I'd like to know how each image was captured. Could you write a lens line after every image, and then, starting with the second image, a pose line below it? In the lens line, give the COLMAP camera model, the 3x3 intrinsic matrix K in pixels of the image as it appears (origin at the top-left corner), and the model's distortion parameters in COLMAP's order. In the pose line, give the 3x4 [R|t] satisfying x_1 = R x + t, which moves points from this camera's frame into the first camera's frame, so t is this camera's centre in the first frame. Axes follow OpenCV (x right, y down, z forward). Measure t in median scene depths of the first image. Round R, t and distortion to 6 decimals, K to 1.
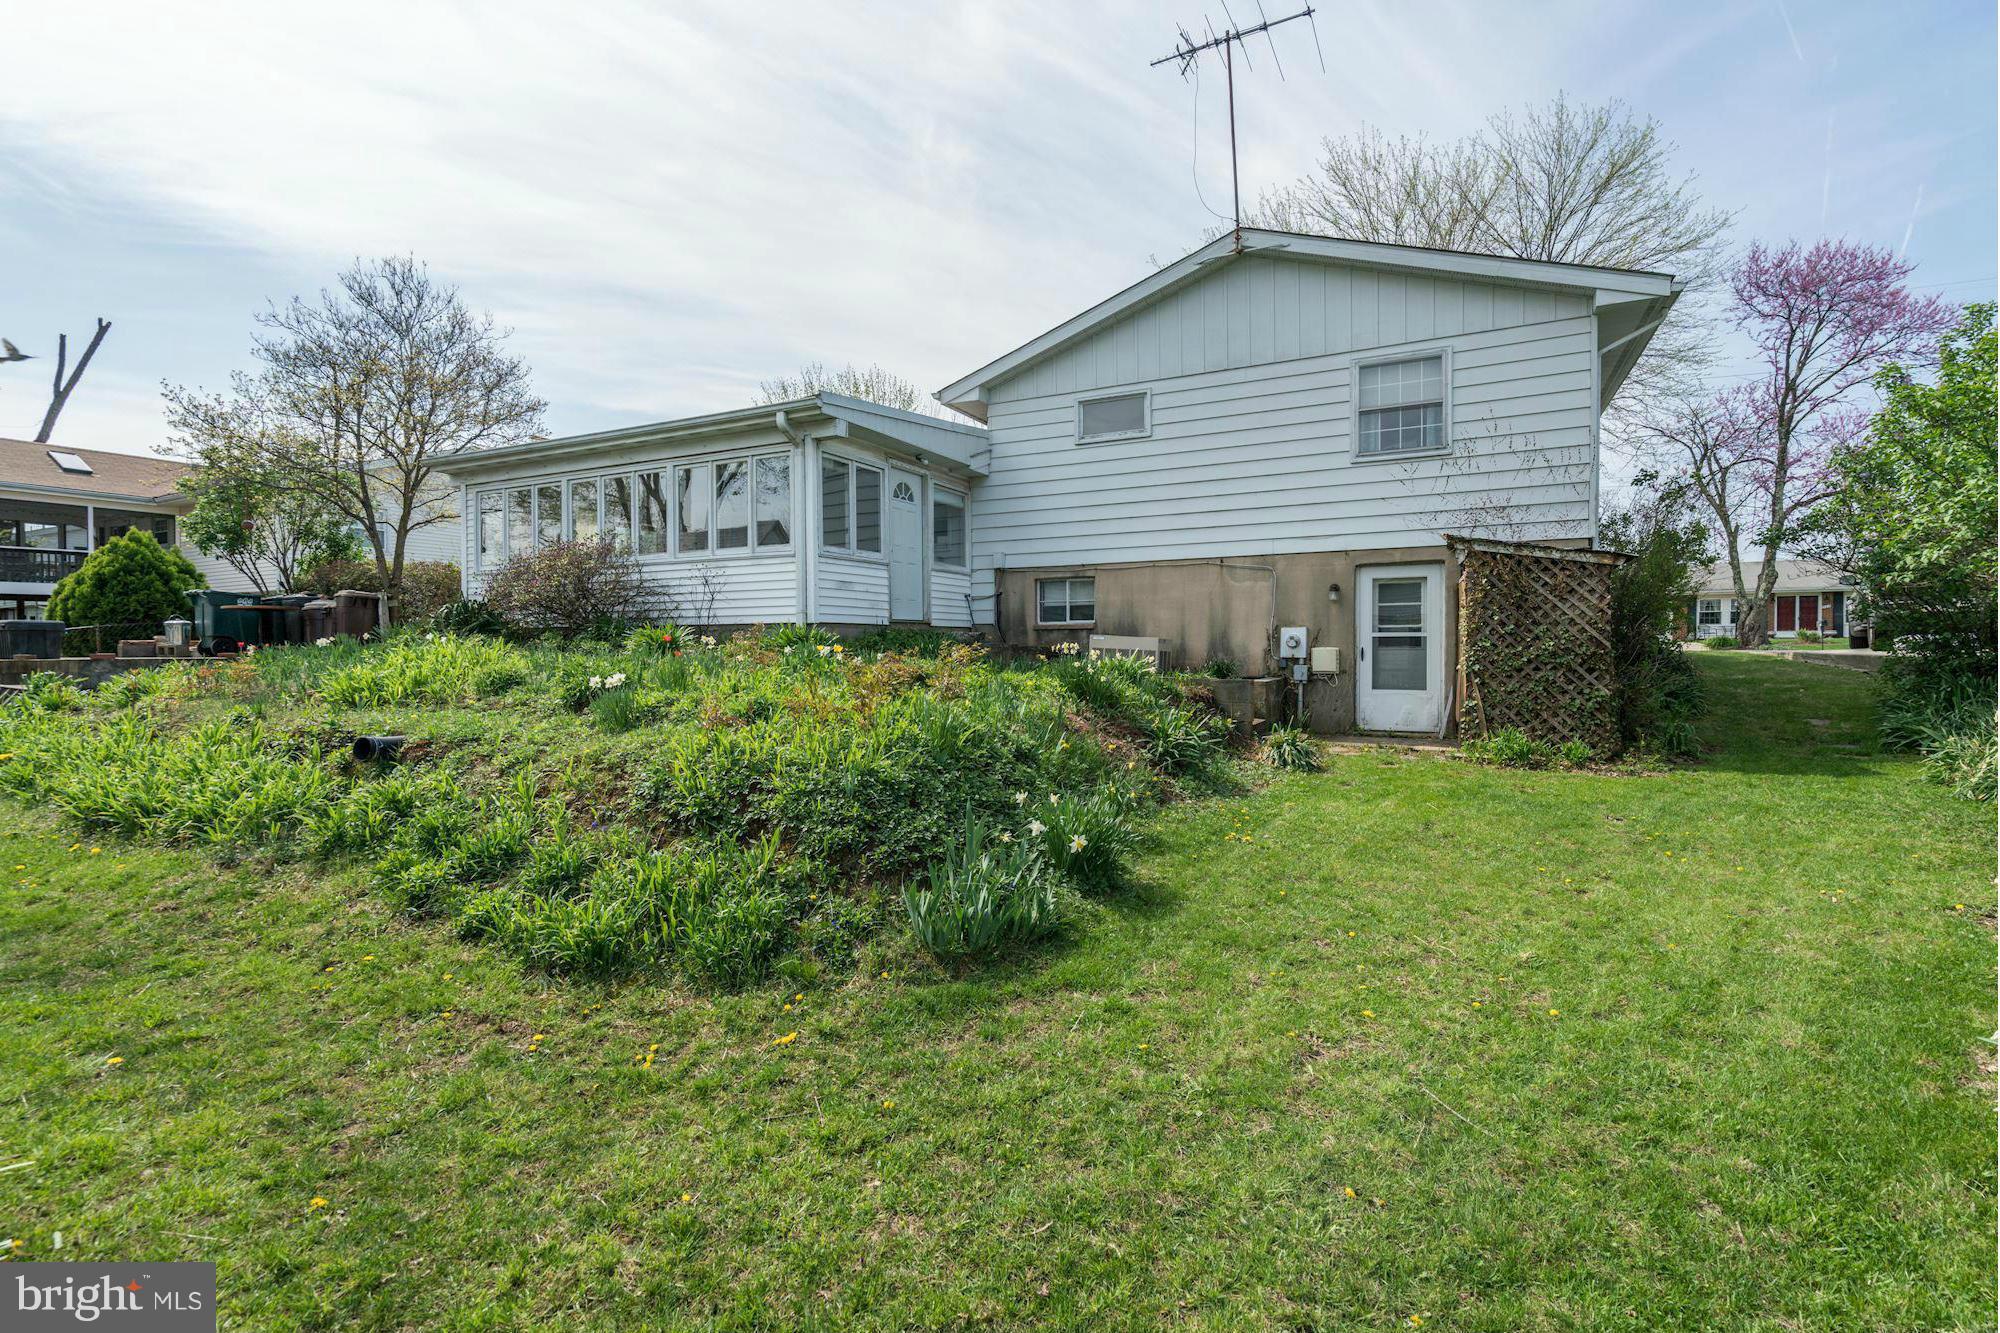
lens RADIAL K [[898.5, 0, 991.8], [0, 898.5, 665.2], [0, 0, 1]] dist [-0.000900, -0.000261]
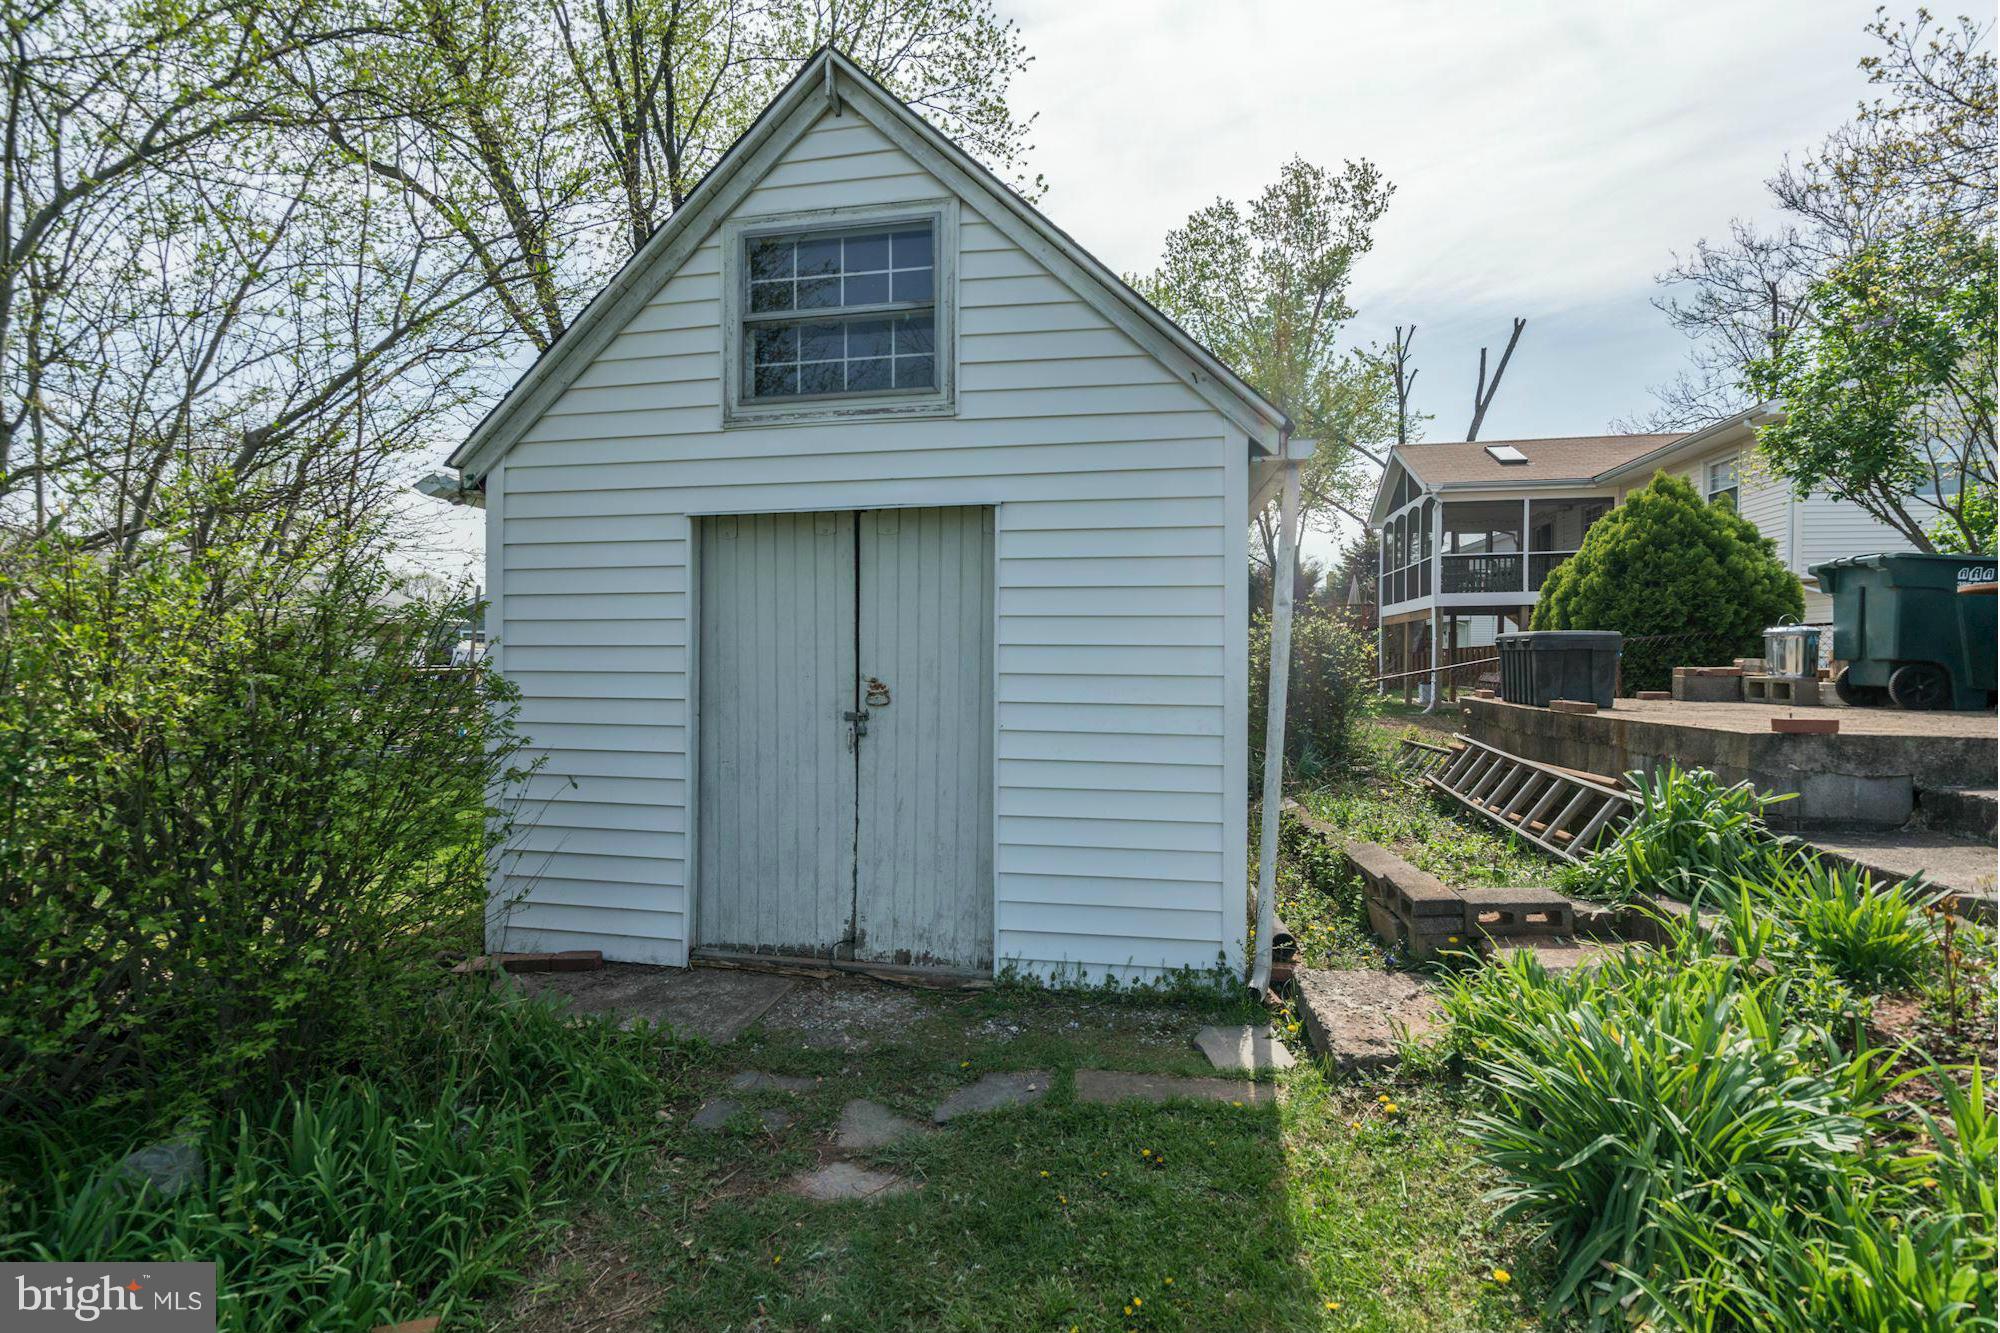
lens RADIAL K [[898.5, 0, 992.2], [0, 898.5, 666.1], [0, 0, 1]] dist [-0.000900, -0.000261]
pose [[0.298381, 0.012352, -0.954367, -0.516528], [-0.024259, 0.999691, 0.005355, -0.018520], [0.954139, 0.021554, 0.298588, 0.404652]]
